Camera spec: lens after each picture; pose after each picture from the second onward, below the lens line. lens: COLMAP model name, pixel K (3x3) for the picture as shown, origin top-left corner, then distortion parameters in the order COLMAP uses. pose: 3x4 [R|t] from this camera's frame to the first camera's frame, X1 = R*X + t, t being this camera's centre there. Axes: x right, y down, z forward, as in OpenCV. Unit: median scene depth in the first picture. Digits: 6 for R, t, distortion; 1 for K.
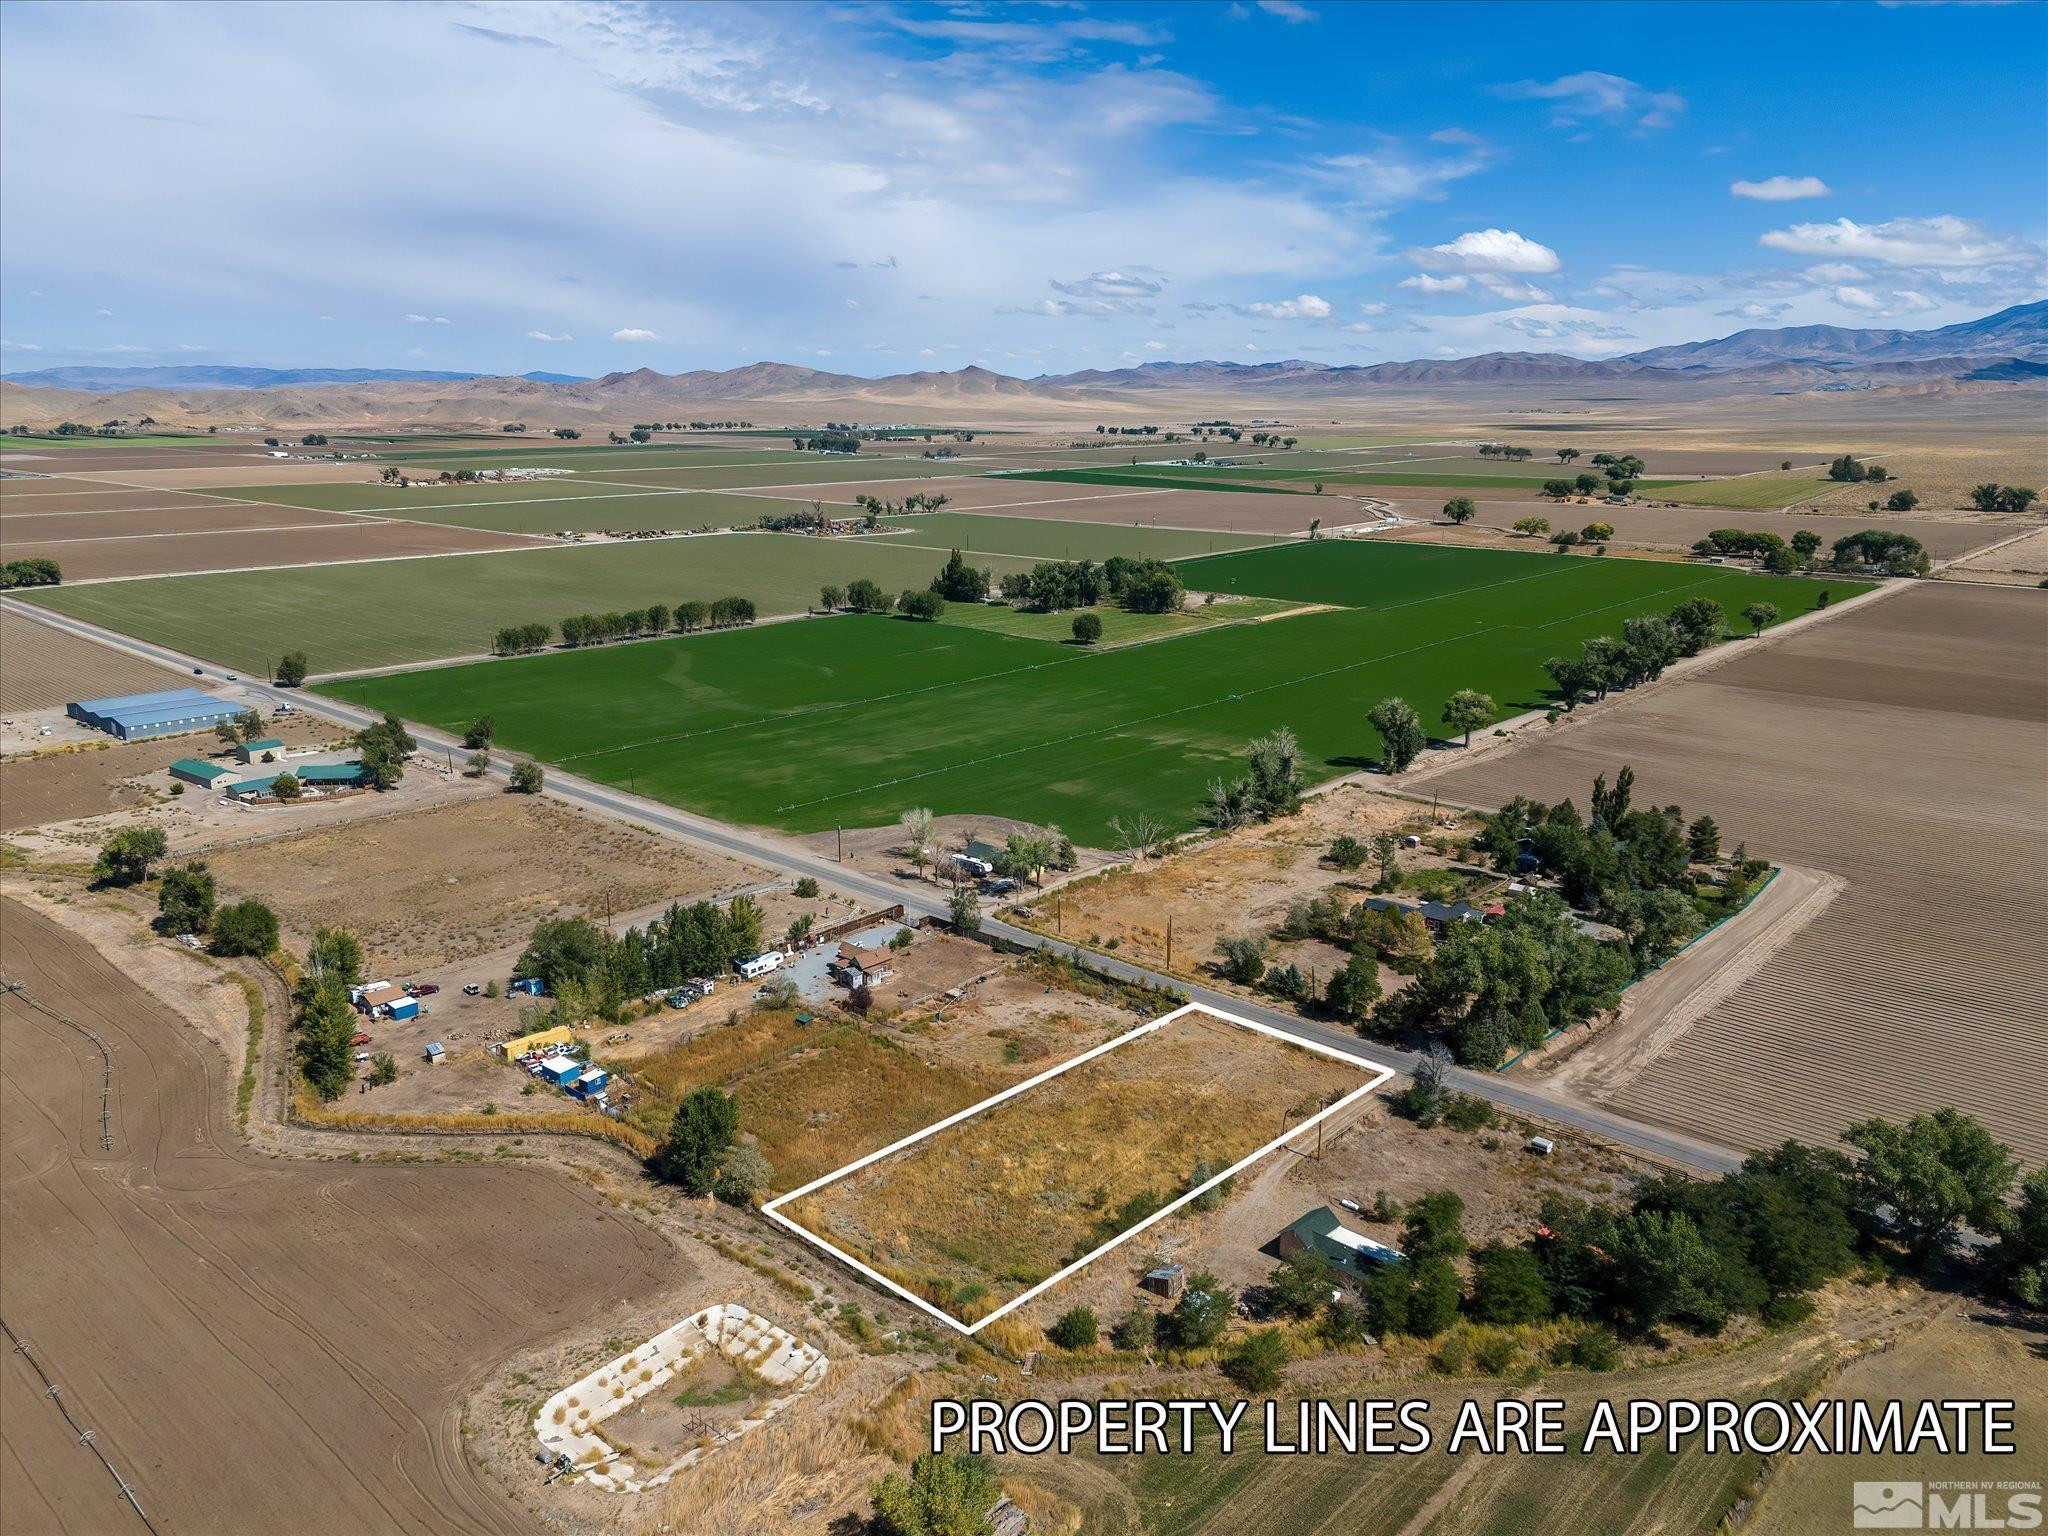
lens RADIAL K [[1505.3, 0, 1032.5], [0, 1505.3, 778.7], [0, 0, 1]] dist [0.079237, -0.074791]
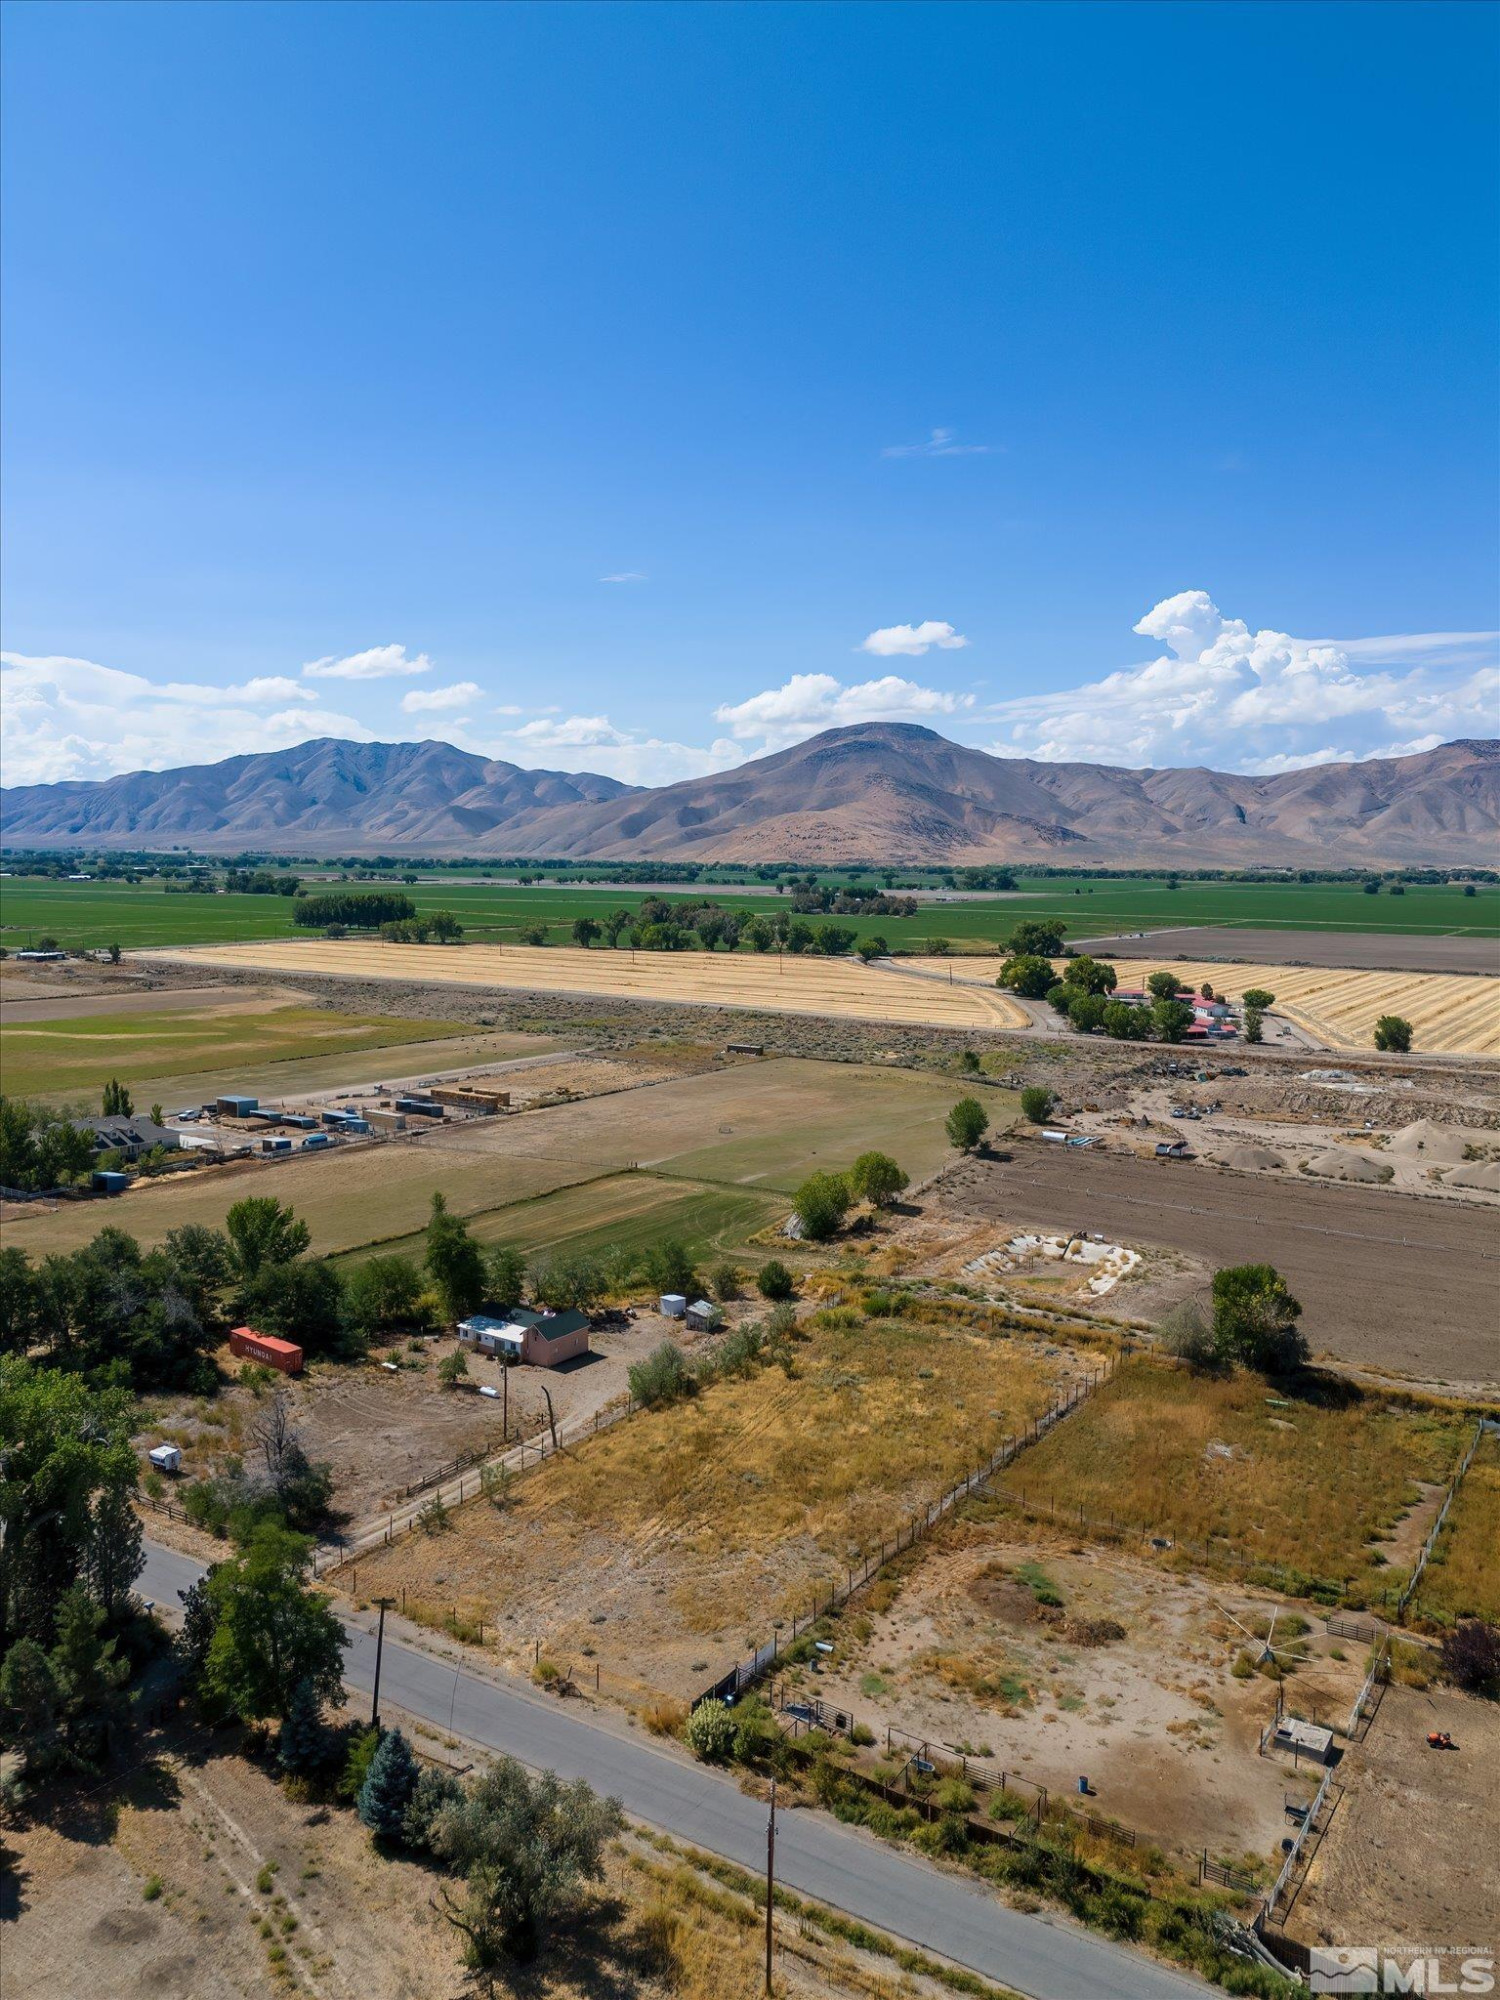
lens RADIAL K [[1470.0, 0, 760.2], [0, 1470.0, 999.5], [0, 0, 1]] dist [0.079237, -0.074791]
pose [[-0.986709, 0.000416, -0.162495, 0.061884], [-0.056488, 0.936752, 0.345404, -0.065556], [0.152361, 0.349993, -0.924279, 0.539677]]
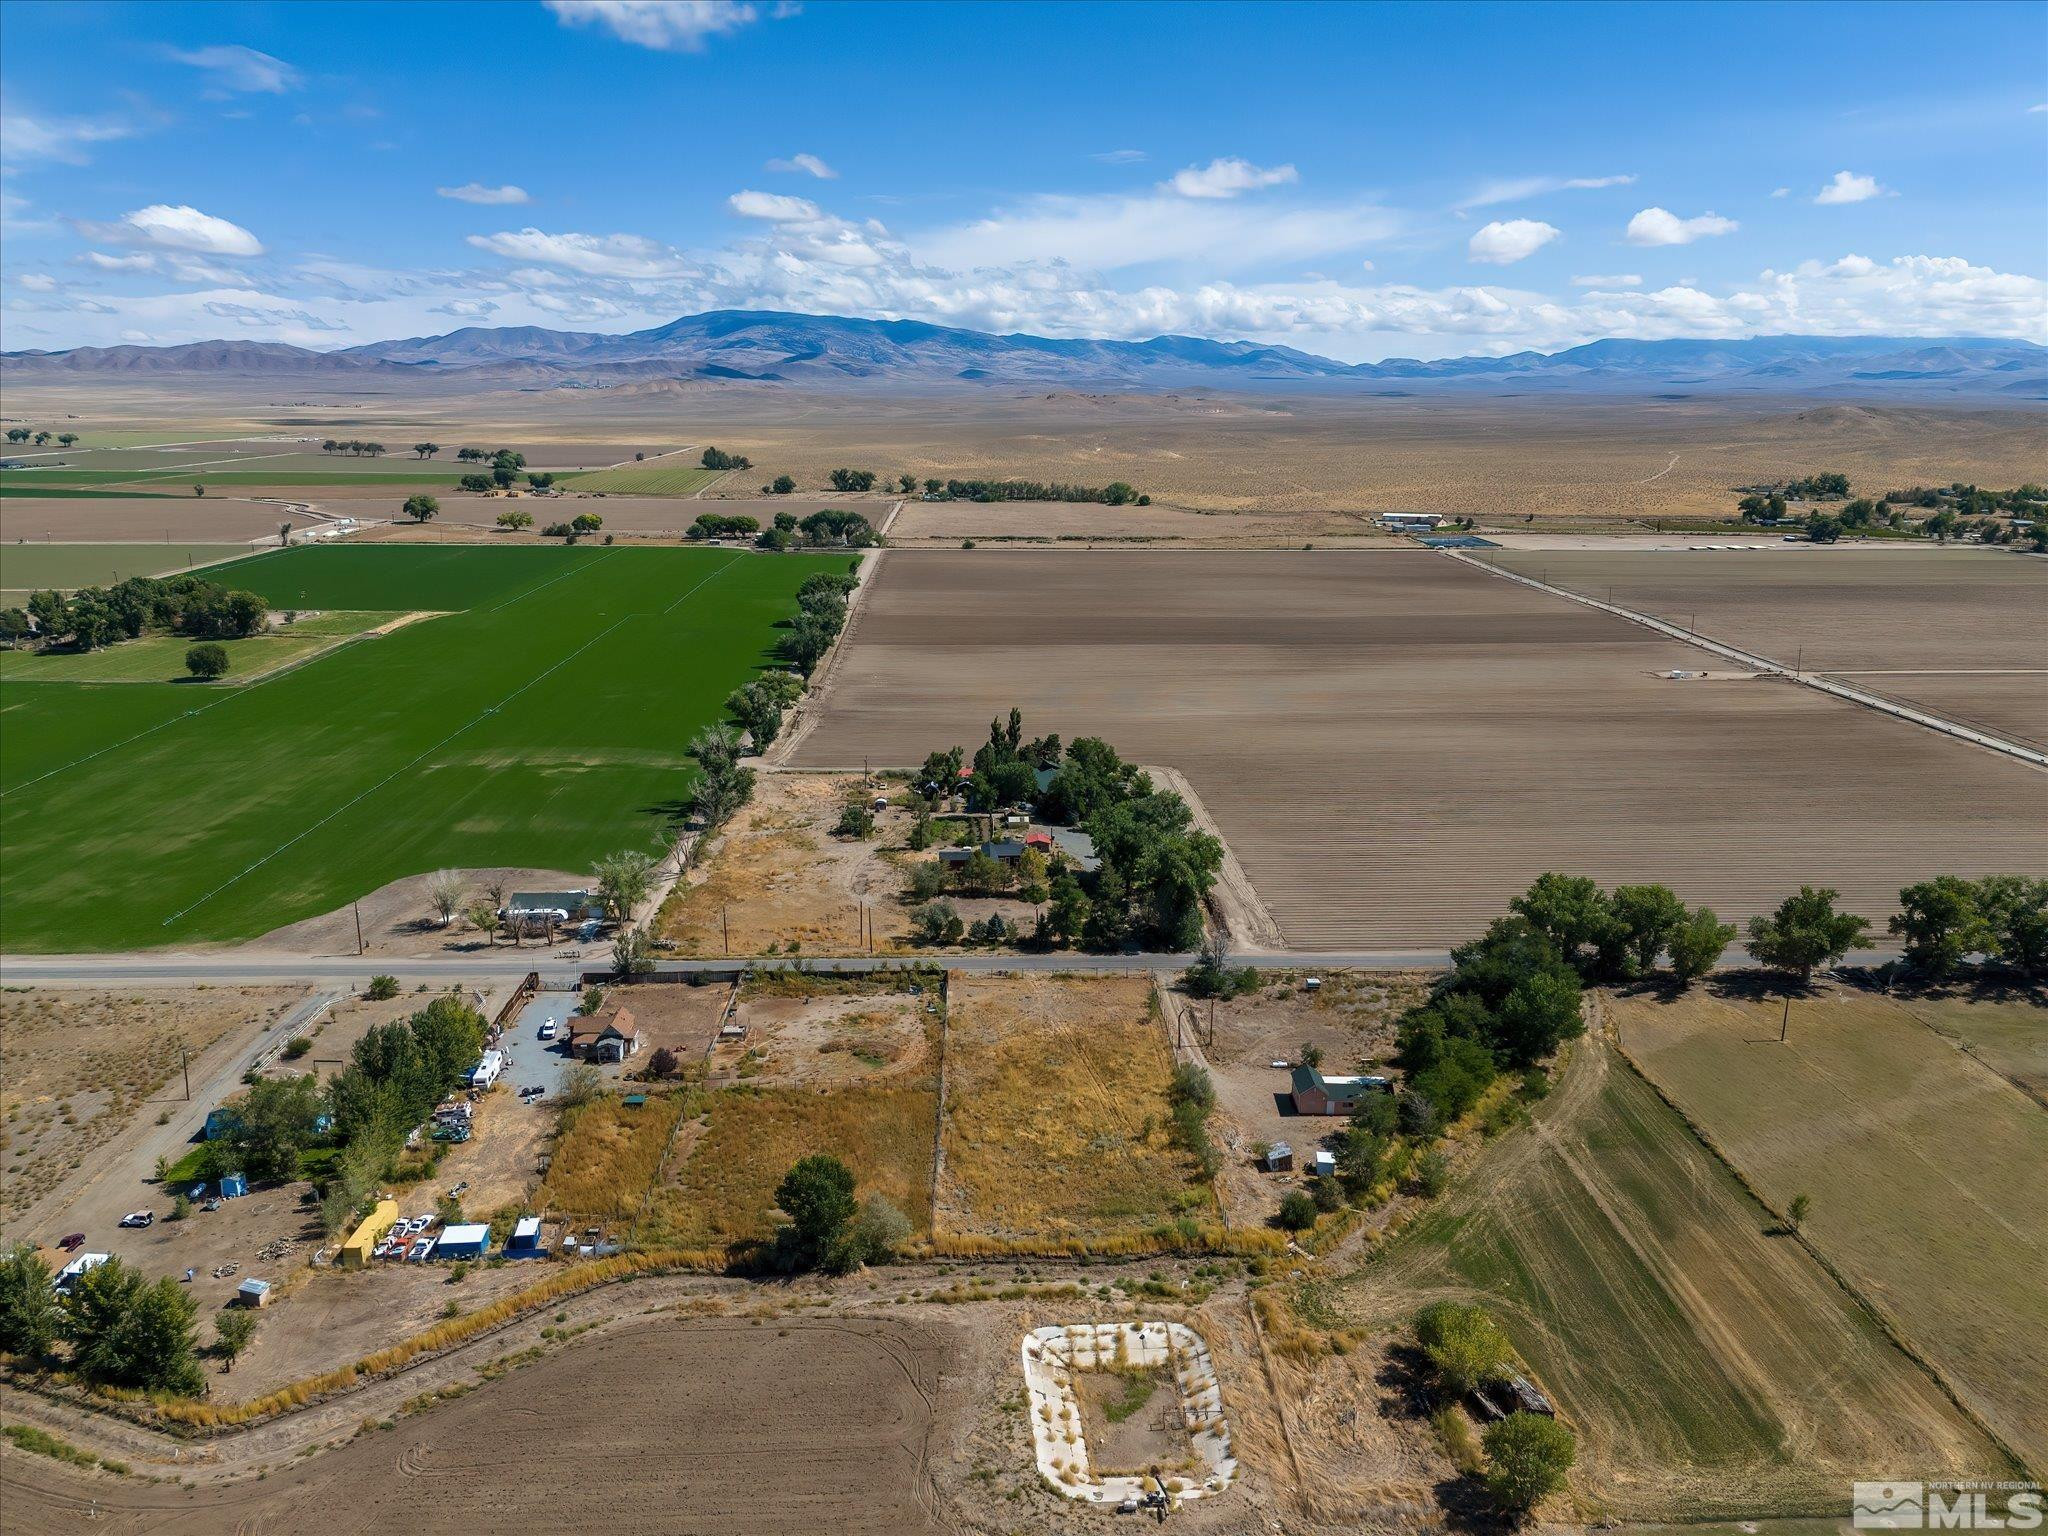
lens RADIAL K [[1493.1, 0, 1032.1], [0, 1493.1, 801.3], [0, 0, 1]] dist [0.085180, -0.083918]
pose [[0.716899, -0.182991, 0.672733, -0.221585], [0.170229, 0.981678, 0.085622, -0.019086], [-0.676075, 0.053136, 0.734914, 0.078699]]
